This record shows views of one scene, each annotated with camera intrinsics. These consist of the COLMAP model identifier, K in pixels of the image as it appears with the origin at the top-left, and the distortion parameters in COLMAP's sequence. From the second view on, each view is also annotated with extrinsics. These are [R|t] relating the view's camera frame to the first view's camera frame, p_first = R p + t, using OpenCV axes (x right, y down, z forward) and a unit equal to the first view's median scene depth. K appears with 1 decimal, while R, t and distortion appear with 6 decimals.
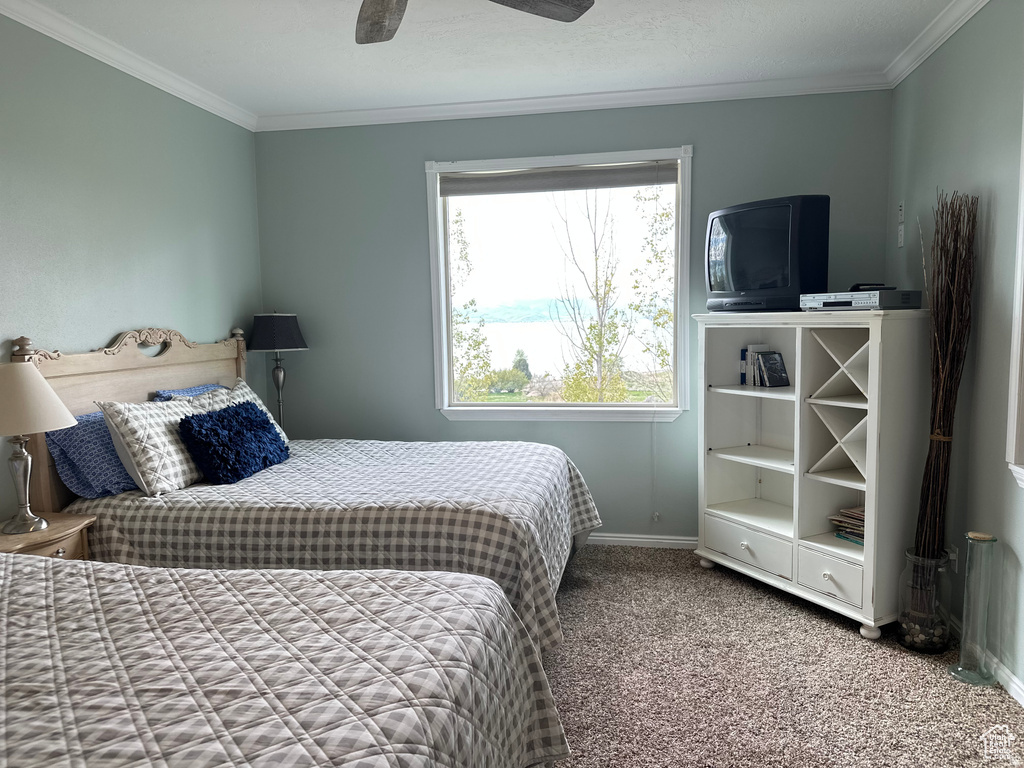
lens RADIAL K [[726.9, 0, 535.8], [0, 726.9, 382.1], [0, 0, 1]] dist [0.083543, -0.101445]
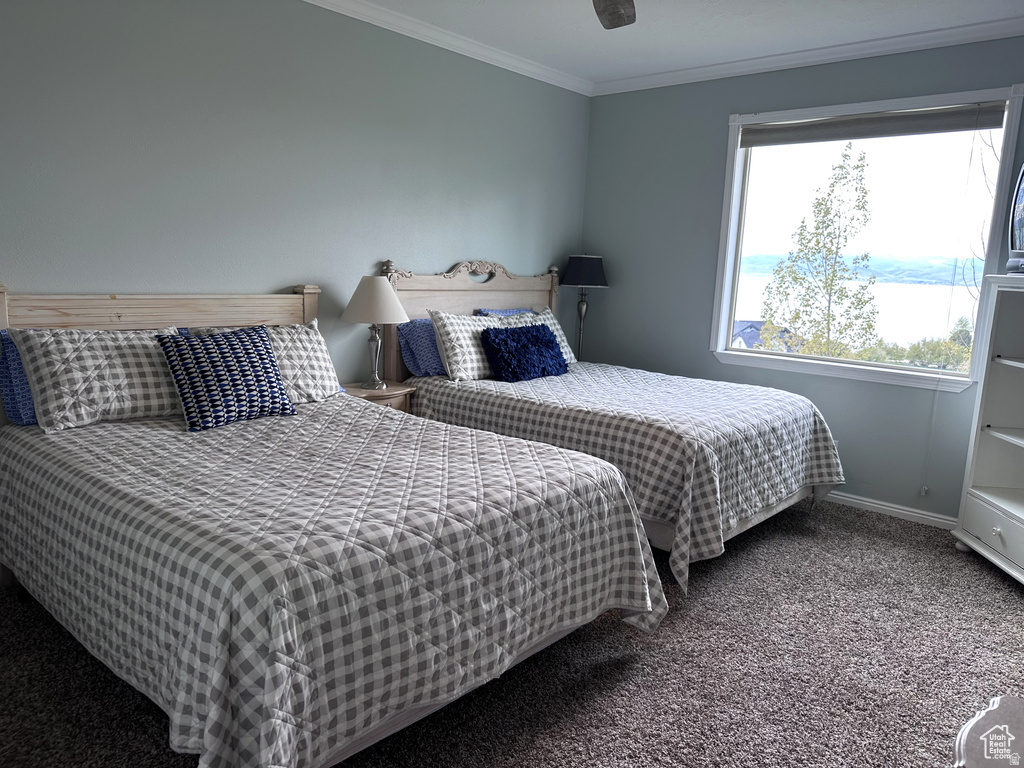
lens RADIAL K [[726.9, 0, 517.4], [0, 726.9, 378.6], [0, 0, 1]] dist [0.083543, -0.101445]
pose [[0.852799, 0.133448, -0.504902, 0.272966], [-0.101551, 0.990721, 0.090329, 0.014253], [0.512271, -0.025759, 0.858437, -0.114446]]
